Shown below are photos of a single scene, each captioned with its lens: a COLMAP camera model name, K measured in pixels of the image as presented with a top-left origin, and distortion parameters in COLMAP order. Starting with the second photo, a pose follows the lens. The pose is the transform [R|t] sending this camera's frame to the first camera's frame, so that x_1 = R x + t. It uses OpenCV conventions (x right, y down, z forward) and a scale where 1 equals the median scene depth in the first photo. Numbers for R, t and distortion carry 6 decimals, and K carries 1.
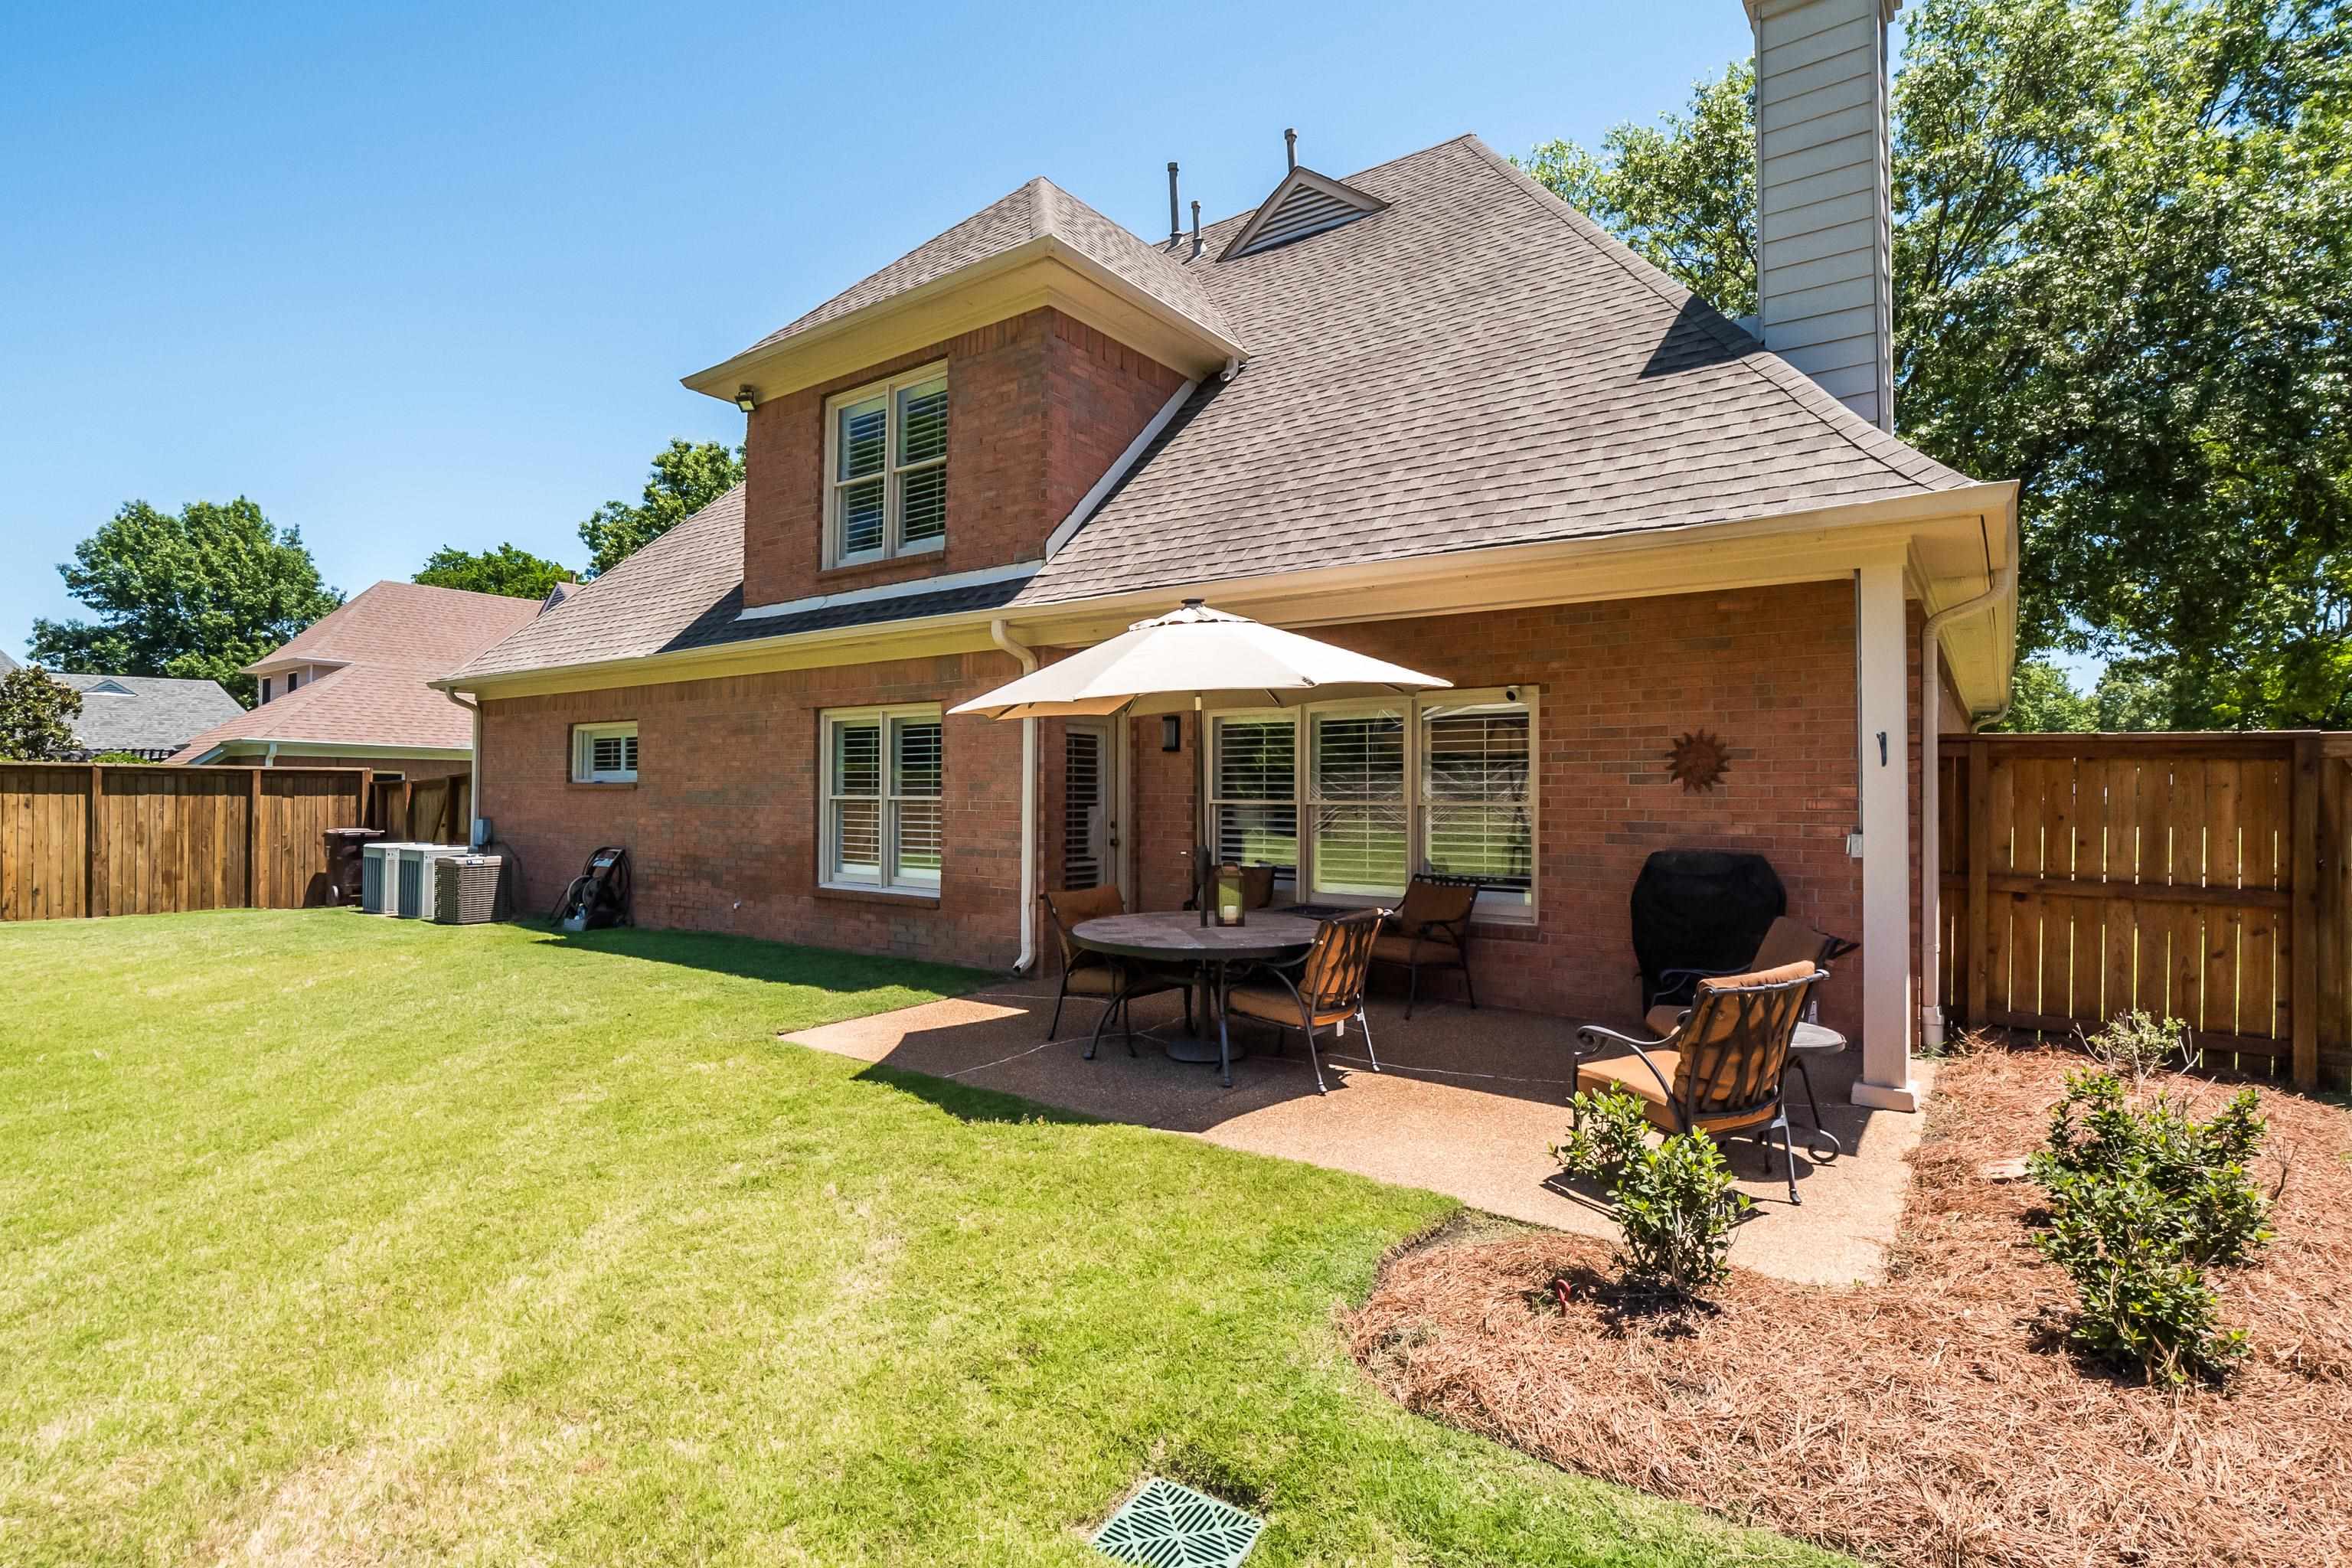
lens RADIAL K [[1104.1, 0, 1168.4], [0, 1104.1, 769.6], [0, 0, 1]] dist [-0.000566, -0.011053]
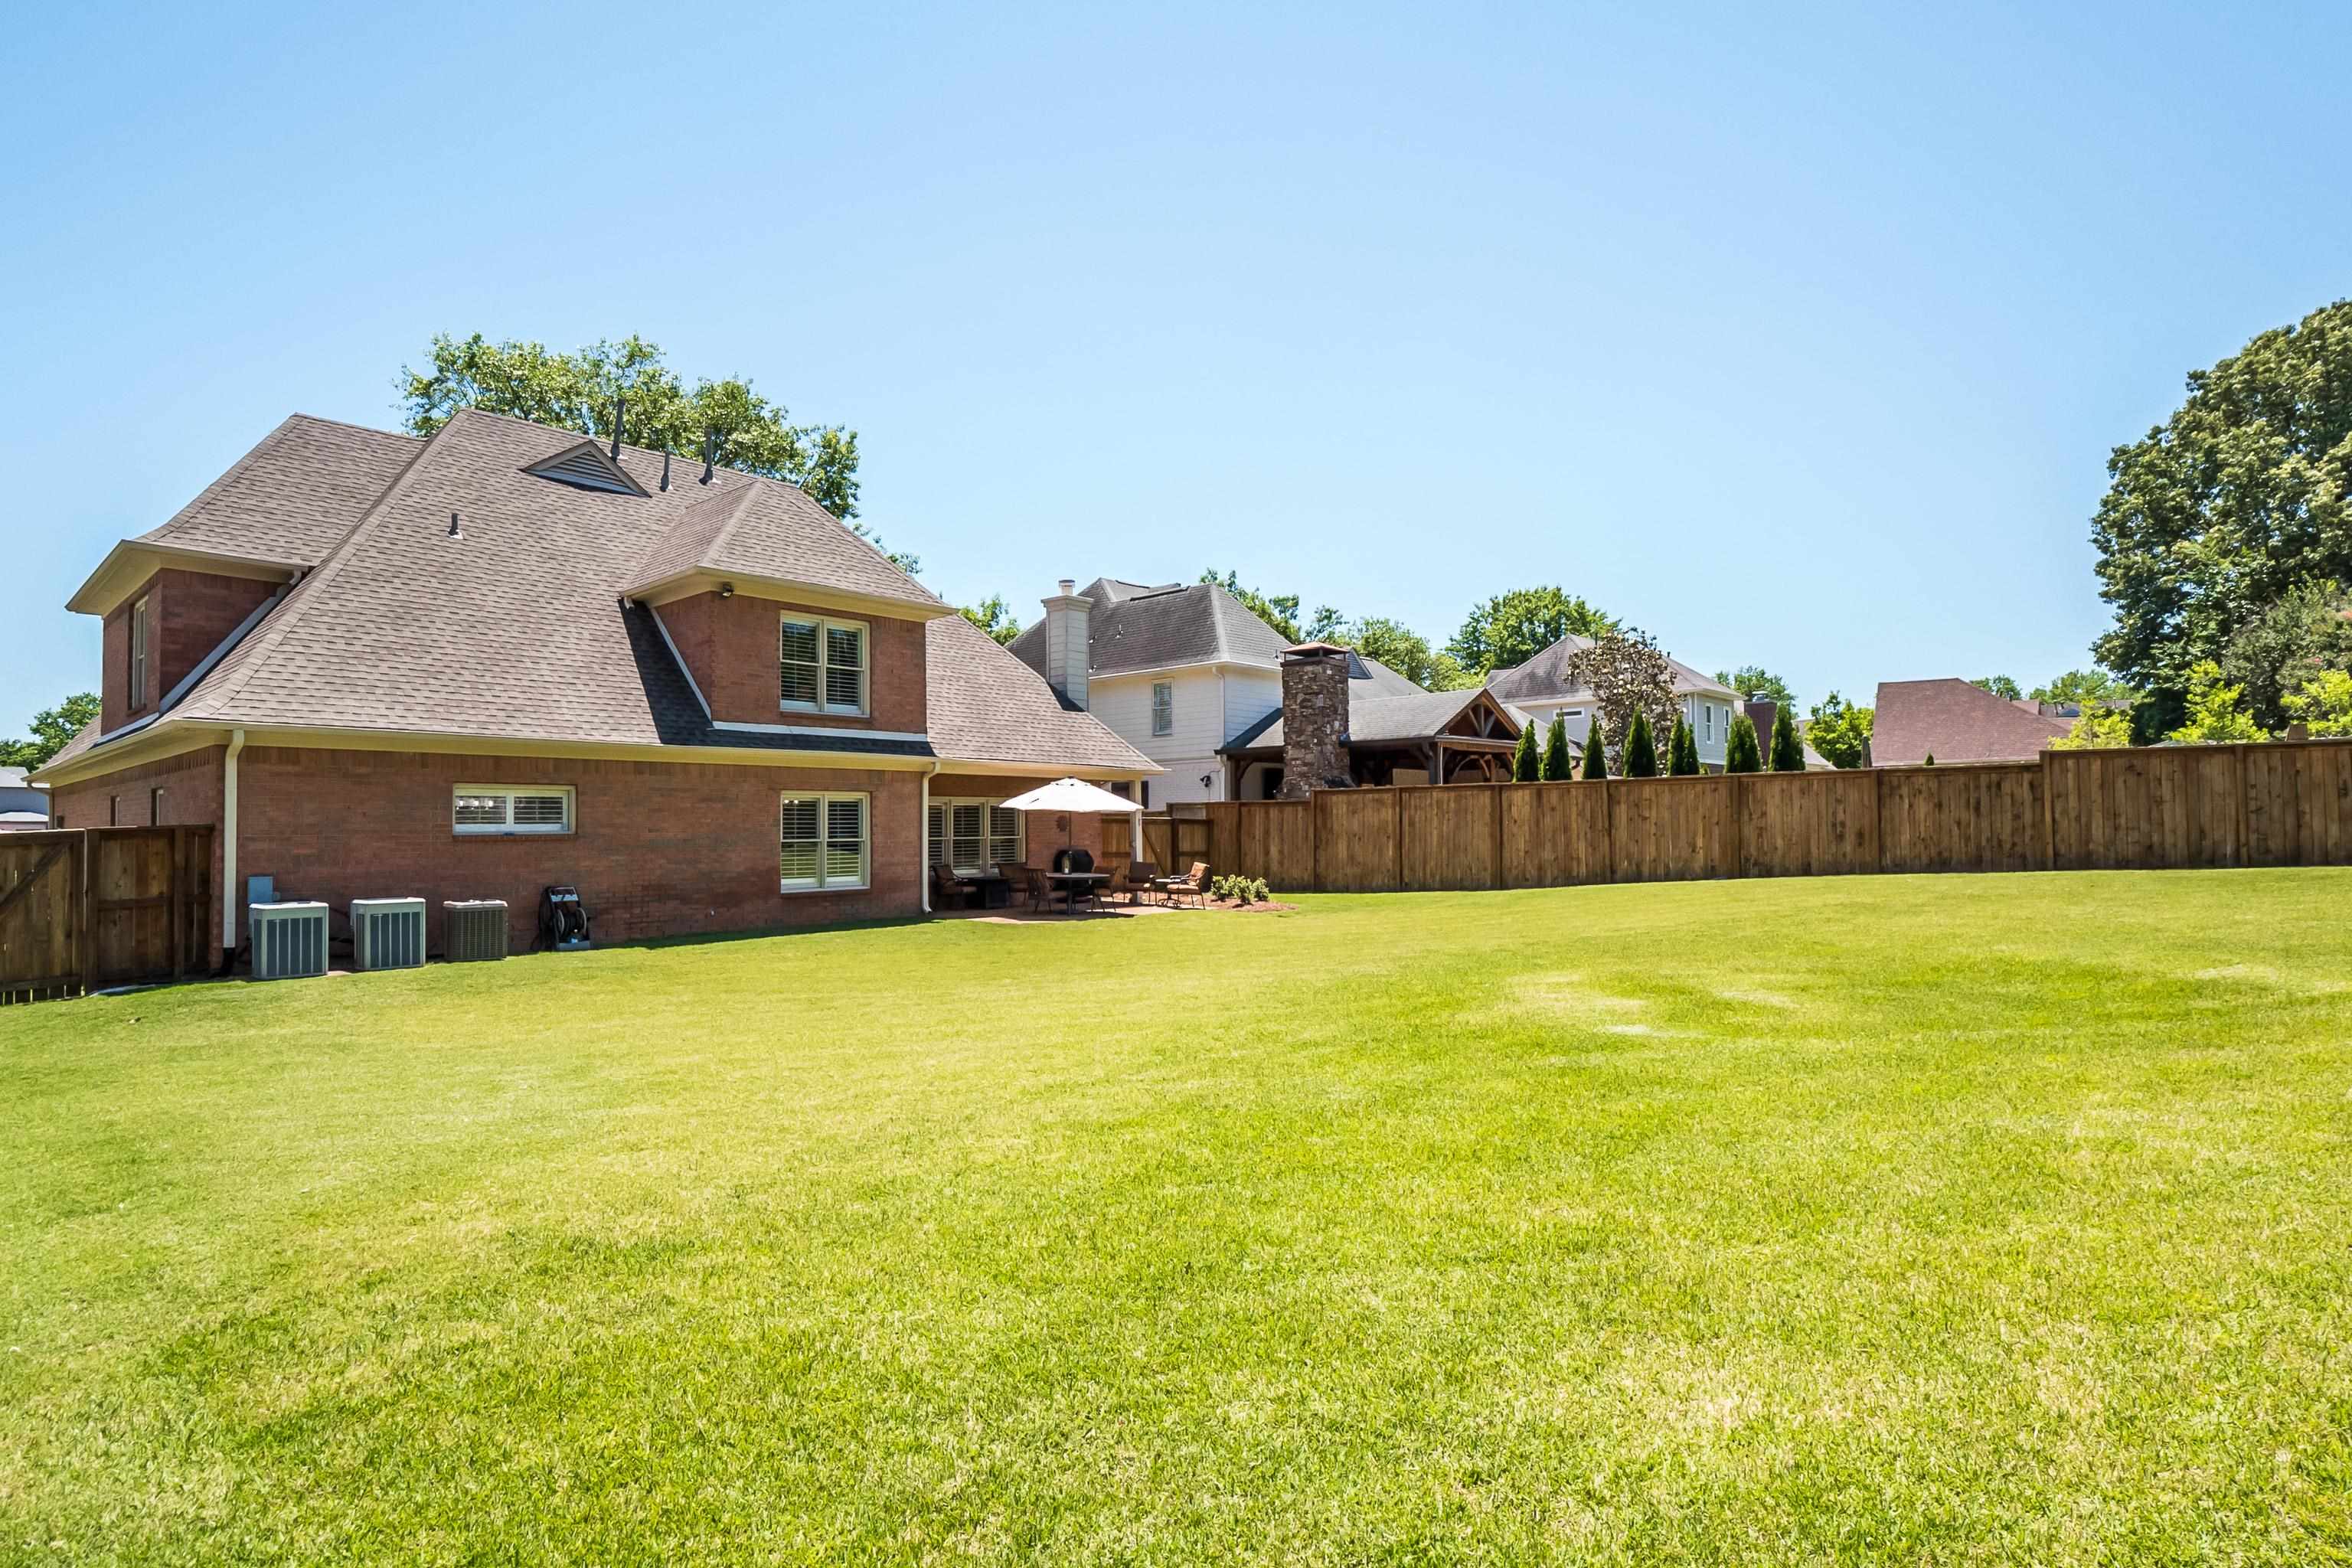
lens RADIAL K [[1104.1, 0, 1168.4], [0, 1104.1, 769.6], [0, 0, 1]] dist [-0.000566, -0.011053]
pose [[0.150117, 0.024563, 0.988363, -1.720848], [-0.031065, 0.999315, -0.020116, -0.064043], [-0.988180, -0.027684, 0.150777, 0.120029]]
